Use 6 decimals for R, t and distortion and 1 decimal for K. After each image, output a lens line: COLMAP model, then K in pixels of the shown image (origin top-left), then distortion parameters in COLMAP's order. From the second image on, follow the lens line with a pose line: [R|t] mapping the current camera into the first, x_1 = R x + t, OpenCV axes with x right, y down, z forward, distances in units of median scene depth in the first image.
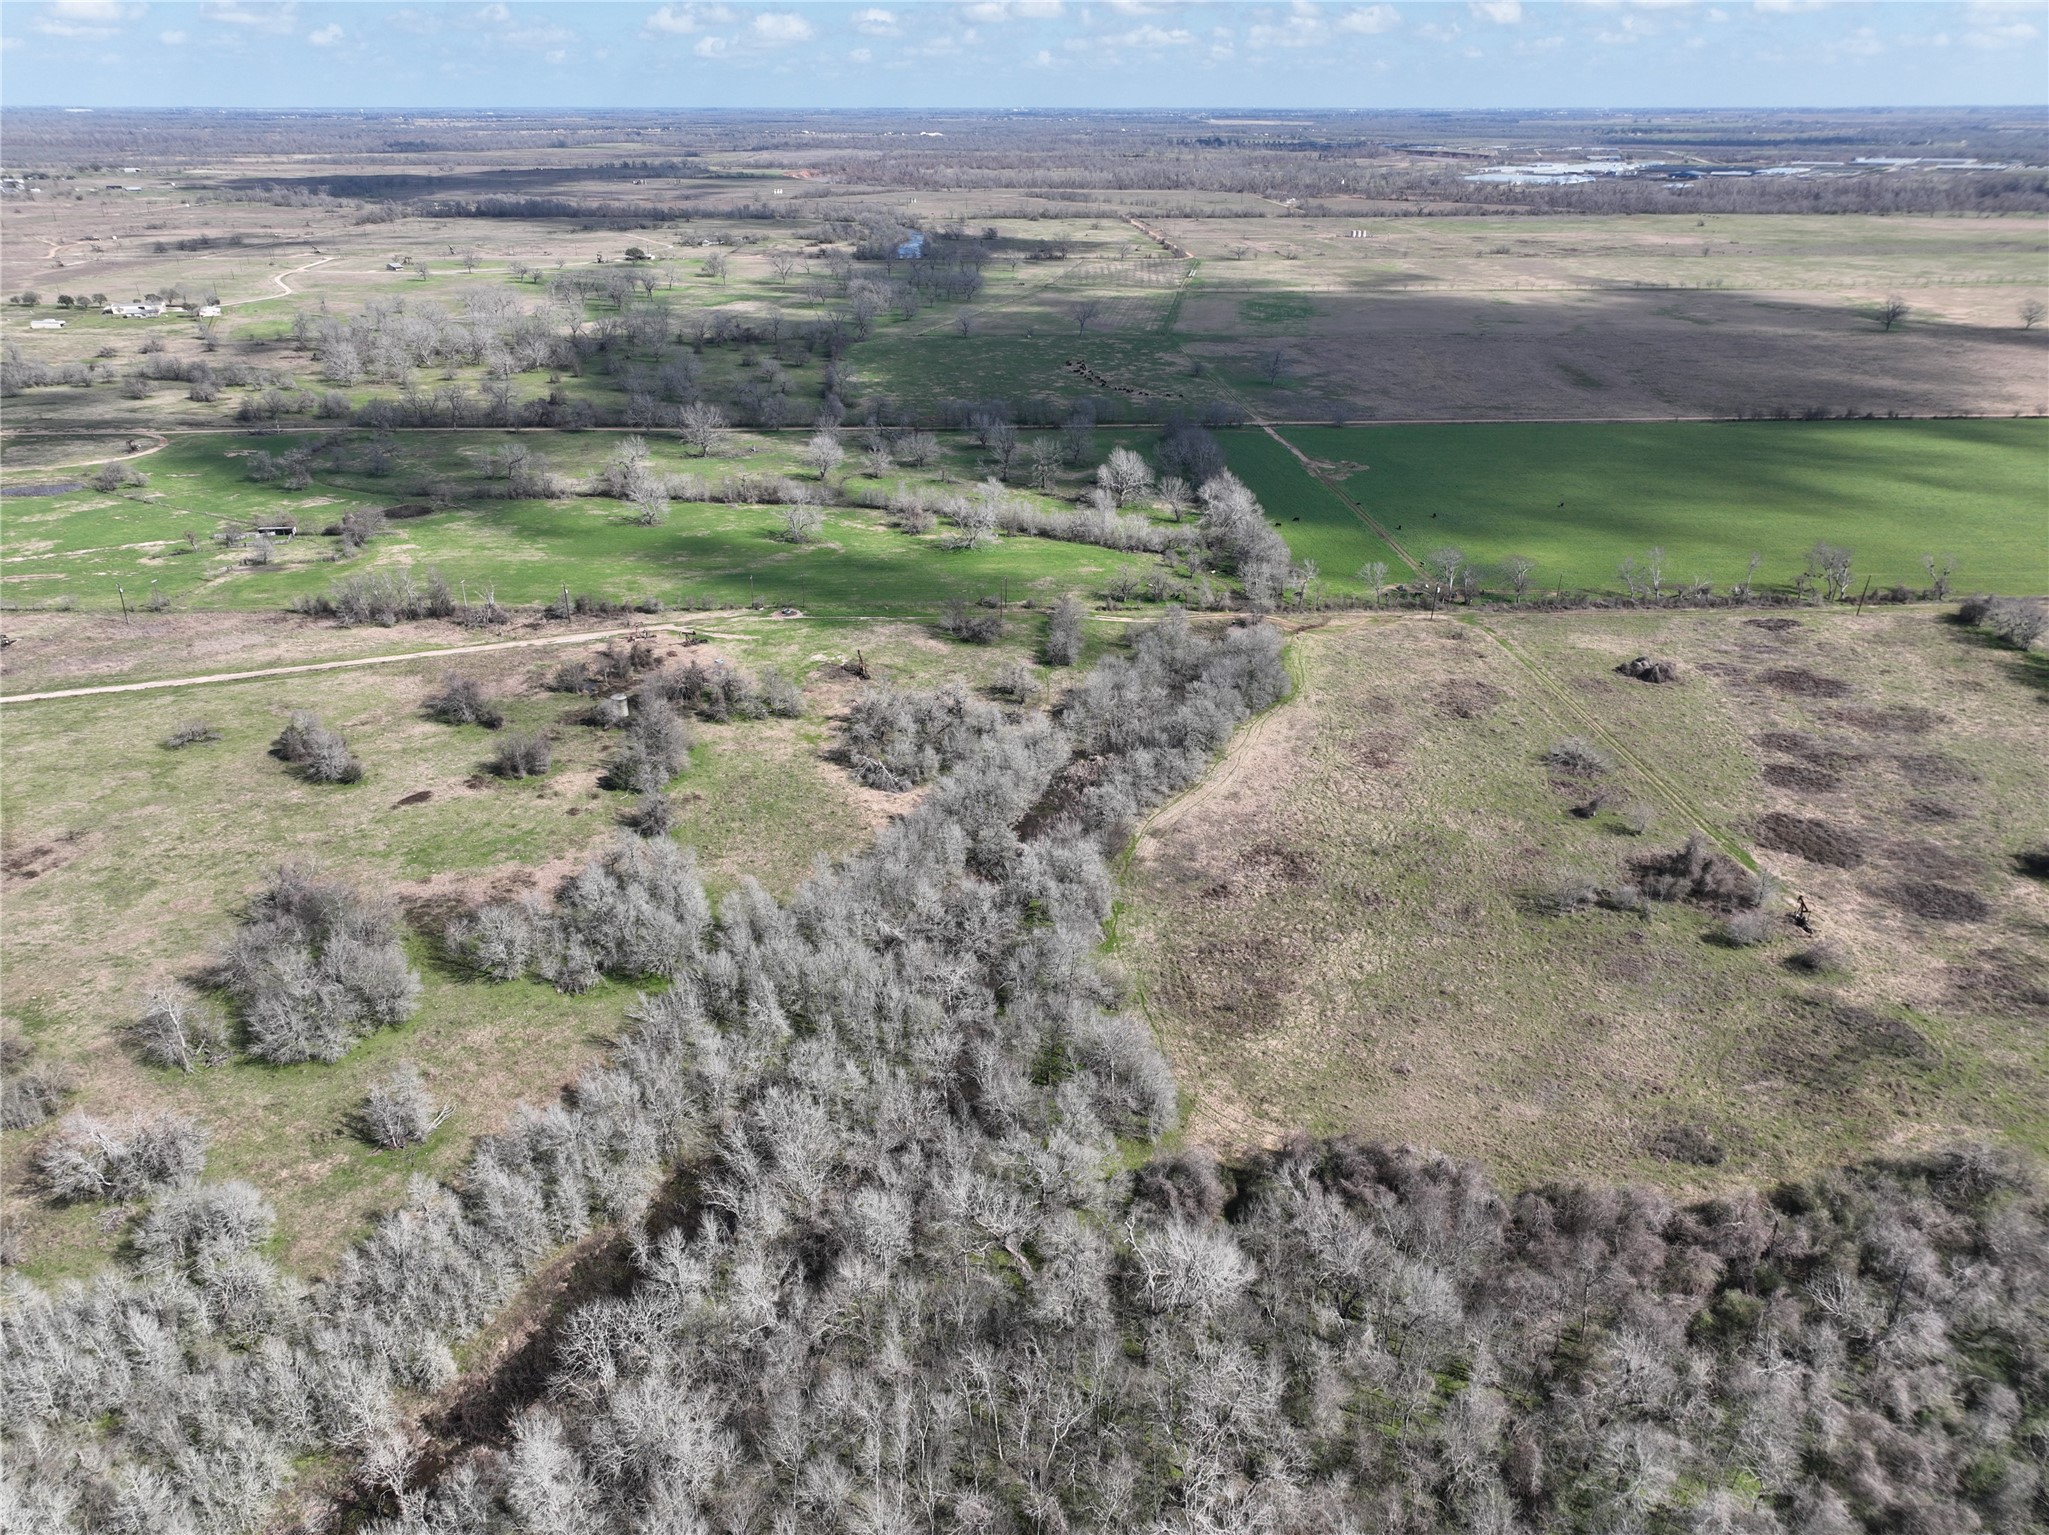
lens RADIAL K [[1431.5, 0, 1029.3], [0, 1431.5, 770.4], [0, 0, 1]] dist [-0.005811, 0.023774]
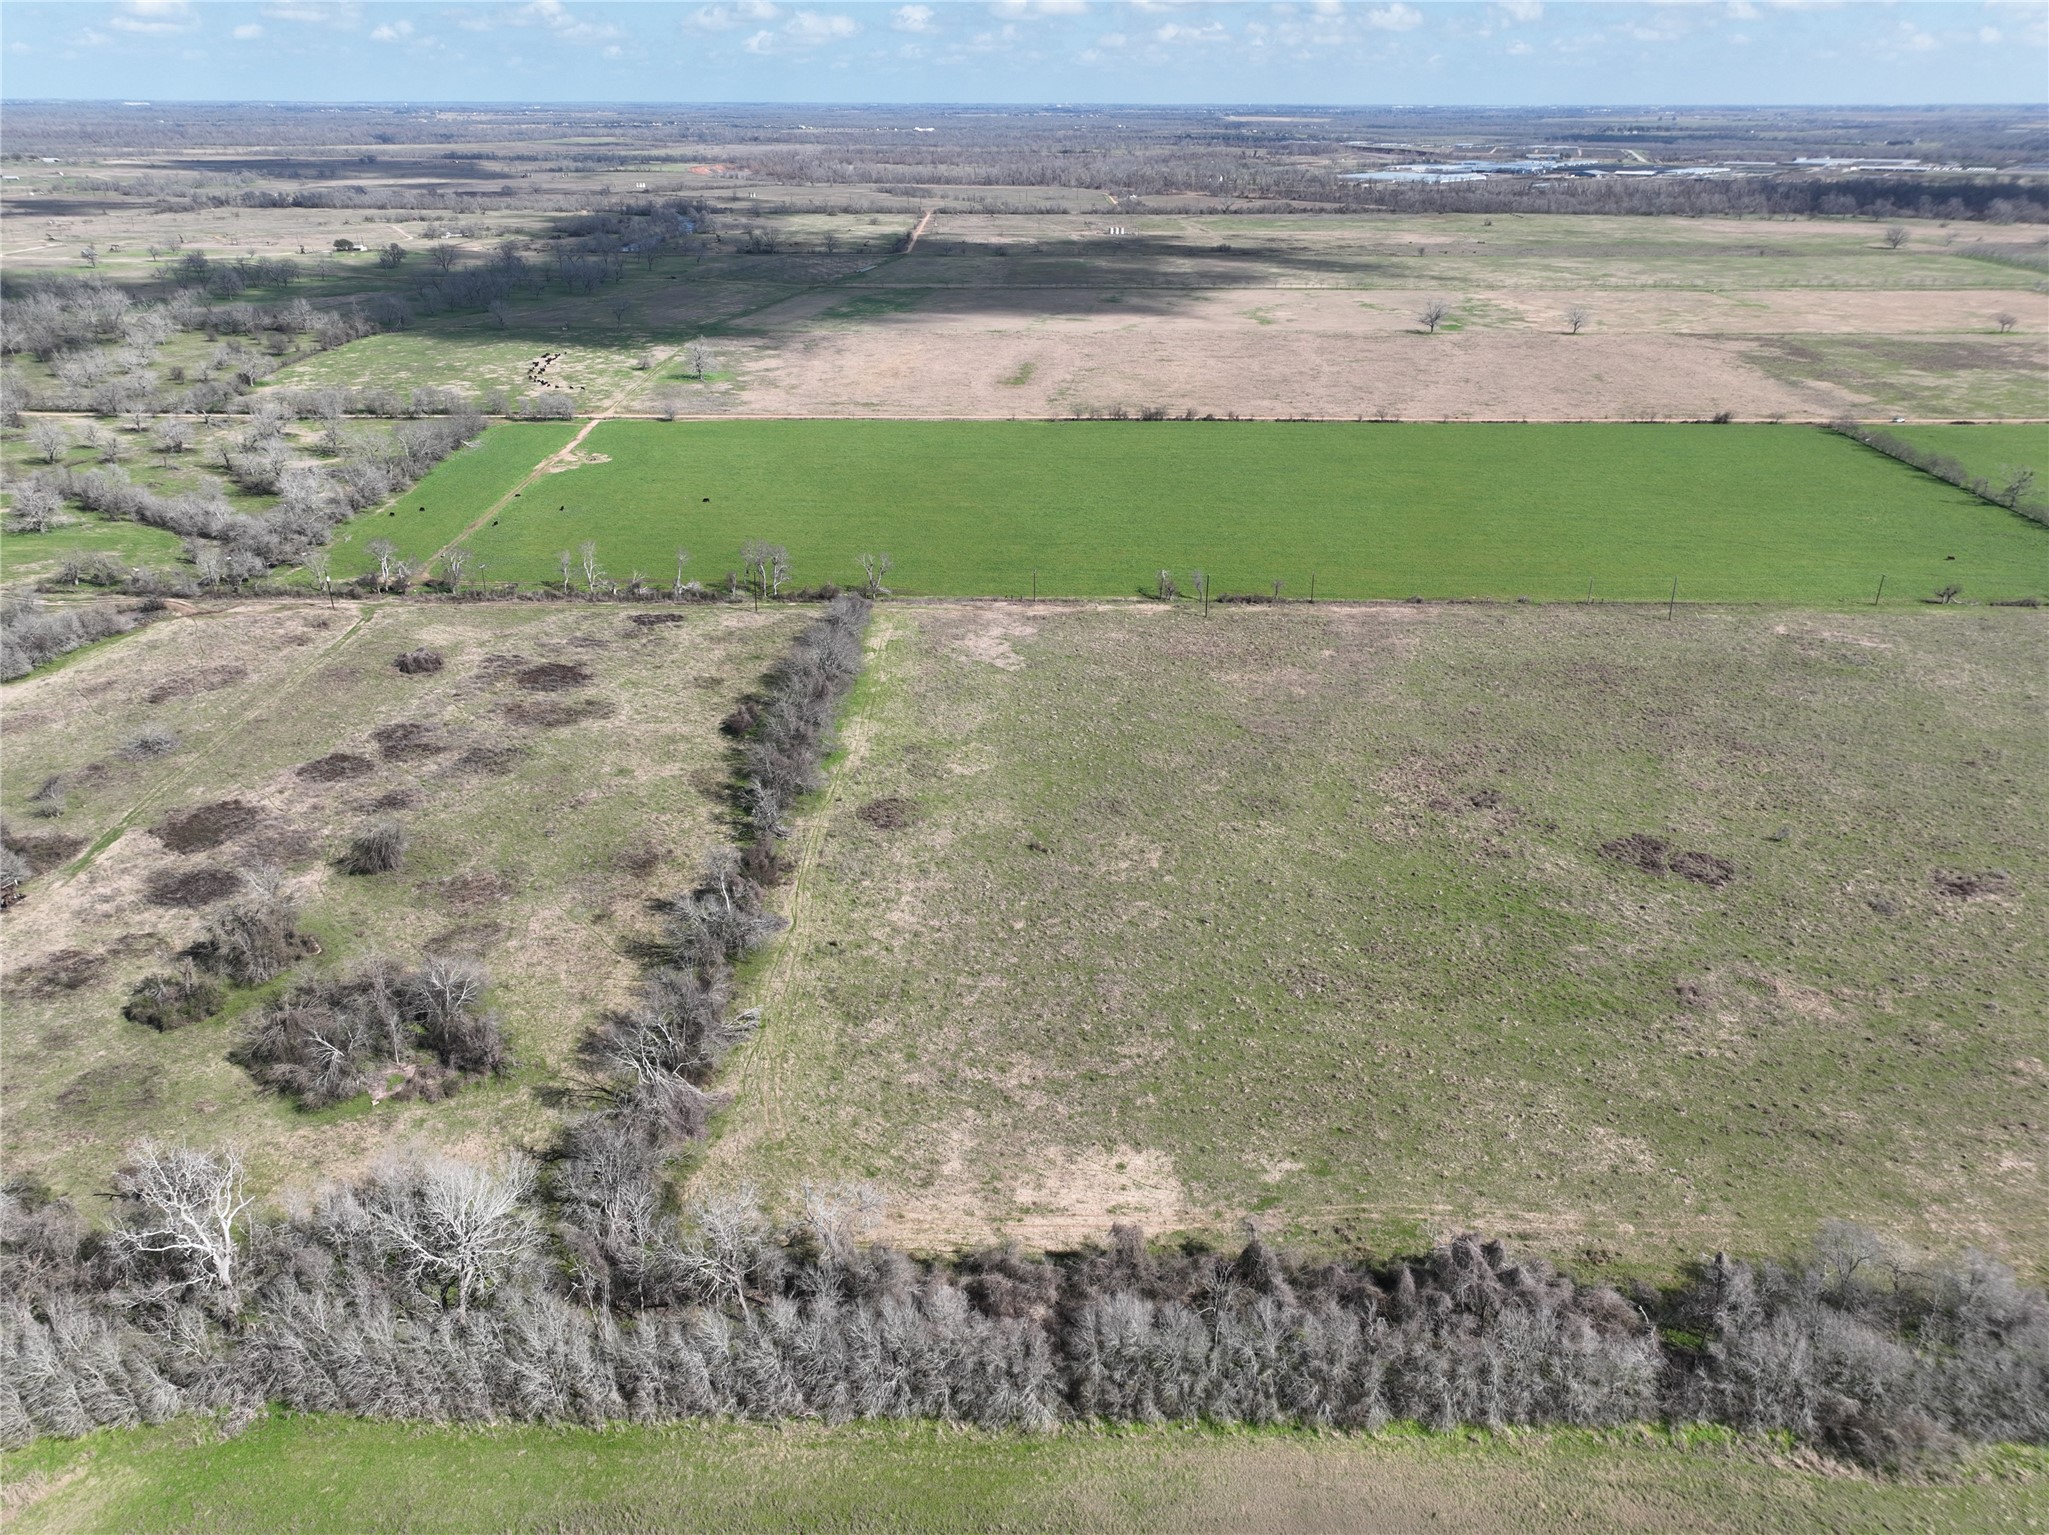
lens RADIAL K [[1431.5, 0, 1026.2], [0, 1431.5, 771.2], [0, 0, 1]] dist [-0.005811, 0.023774]
pose [[0.998701, 0.024280, -0.044799, 0.243519], [-0.024151, 0.999702, 0.003437, -0.001614], [0.044869, -0.002351, 0.998990, 0.003586]]
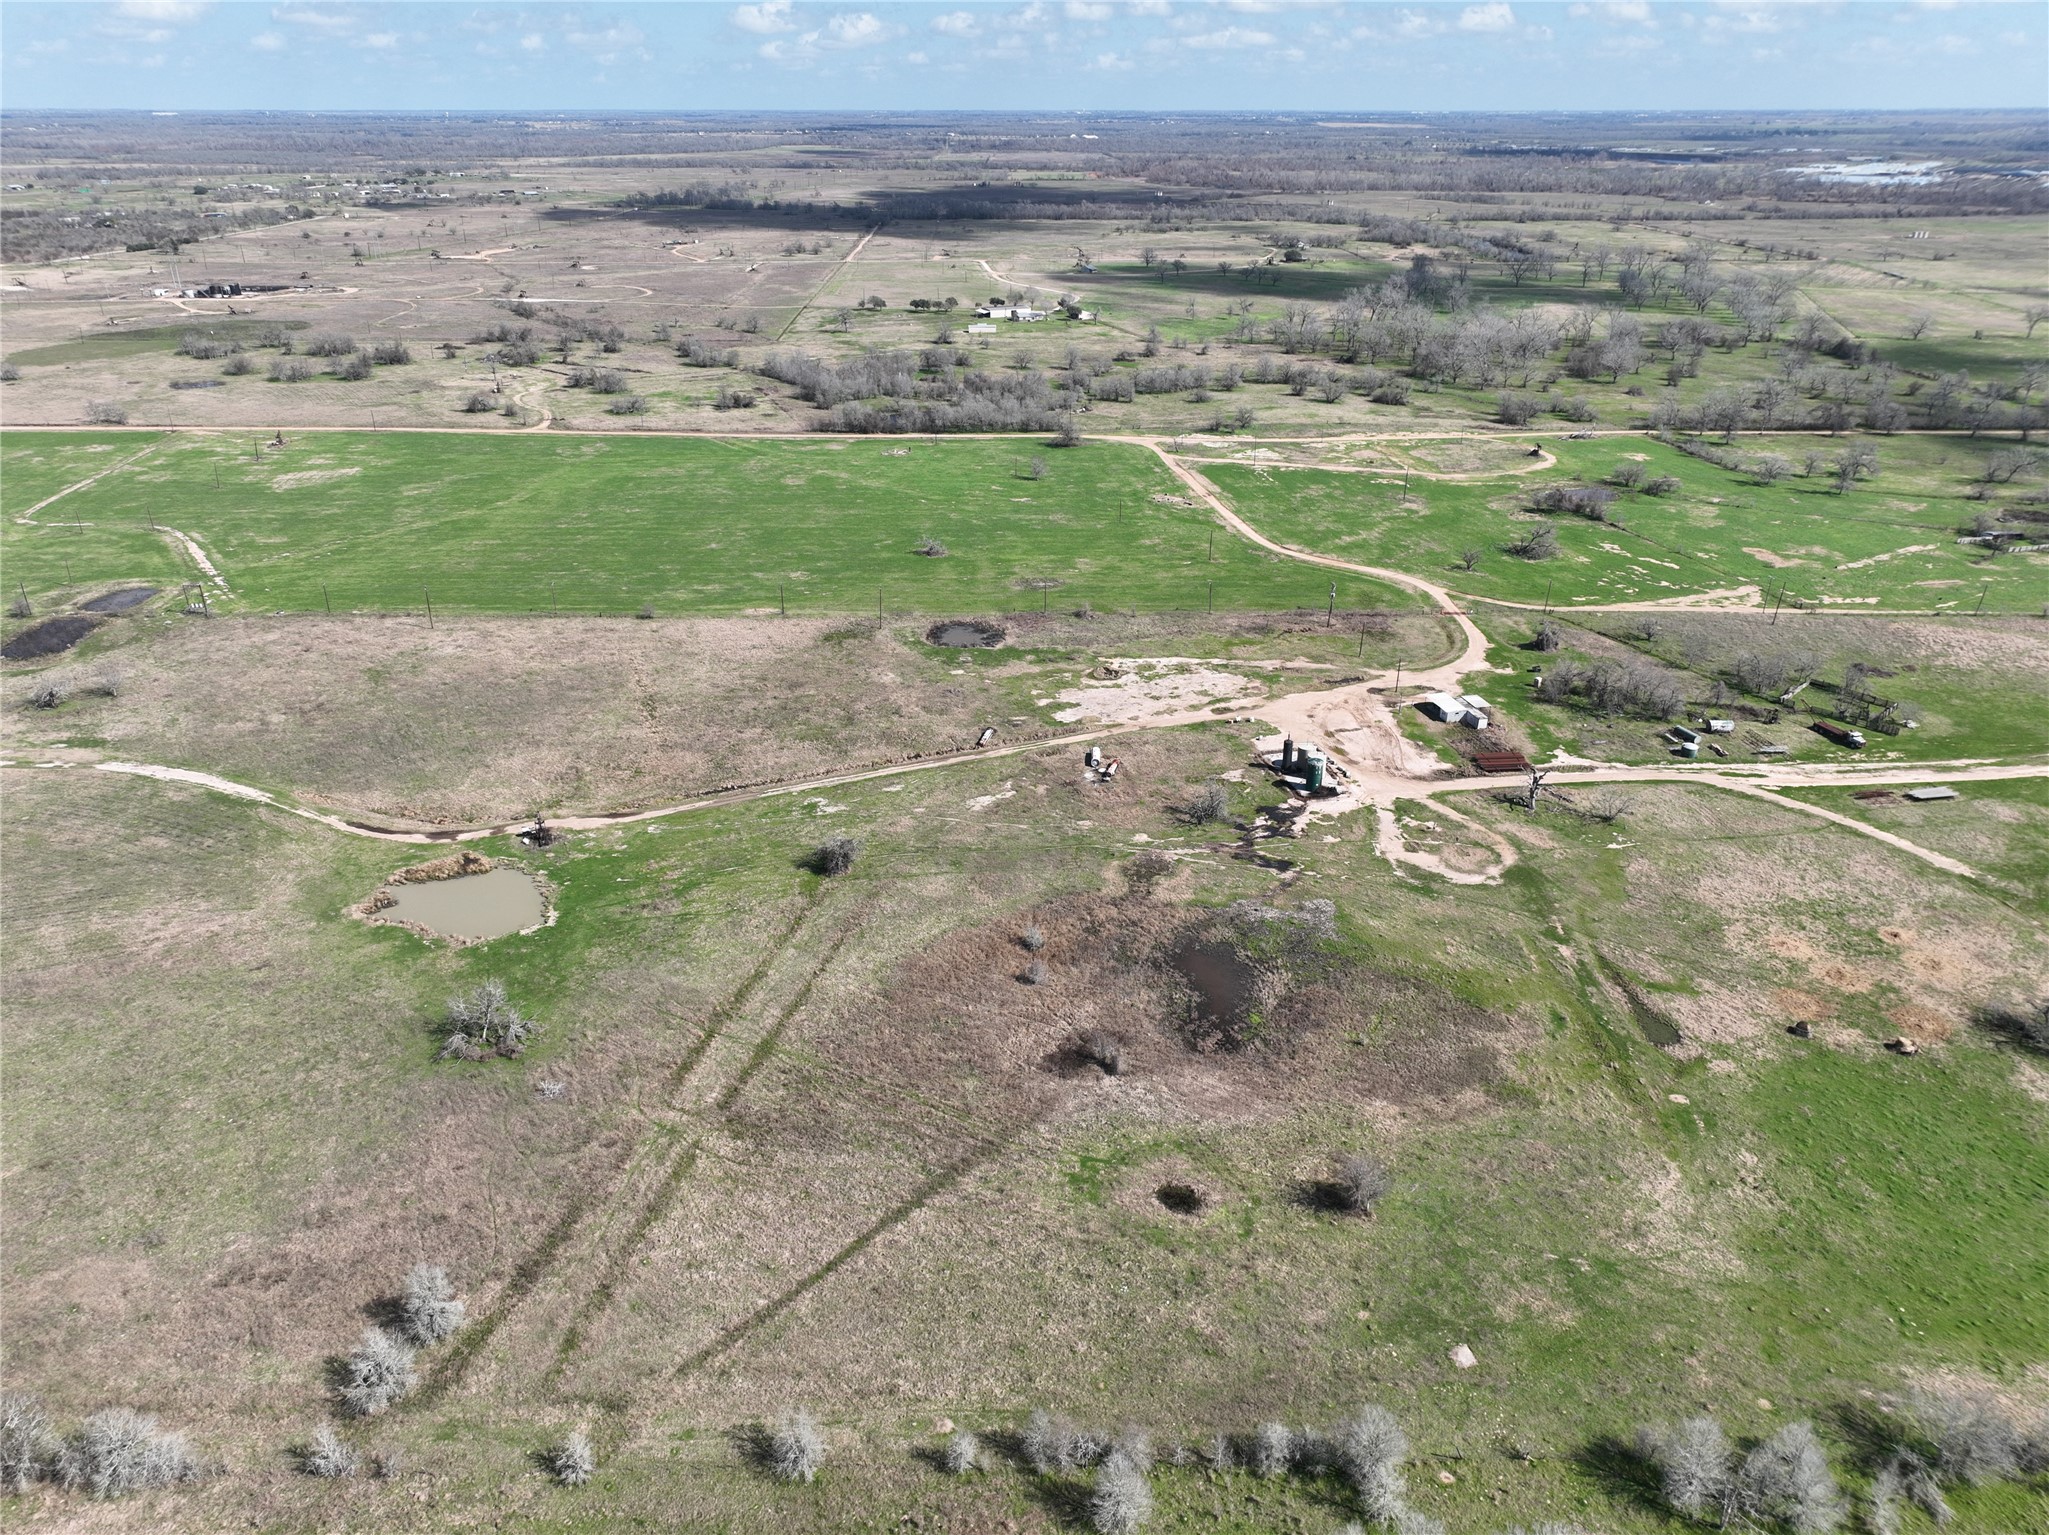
lens RADIAL K [[1431.5, 0, 1024.3], [0, 1431.5, 773.5], [0, 0, 1]] dist [-0.005811, 0.023774]
pose [[0.999997, 0.001643, -0.001655, -0.429236], [-0.001642, 0.999999, 0.000507, -0.000929], [0.001656, -0.000504, 0.999999, 0.003357]]
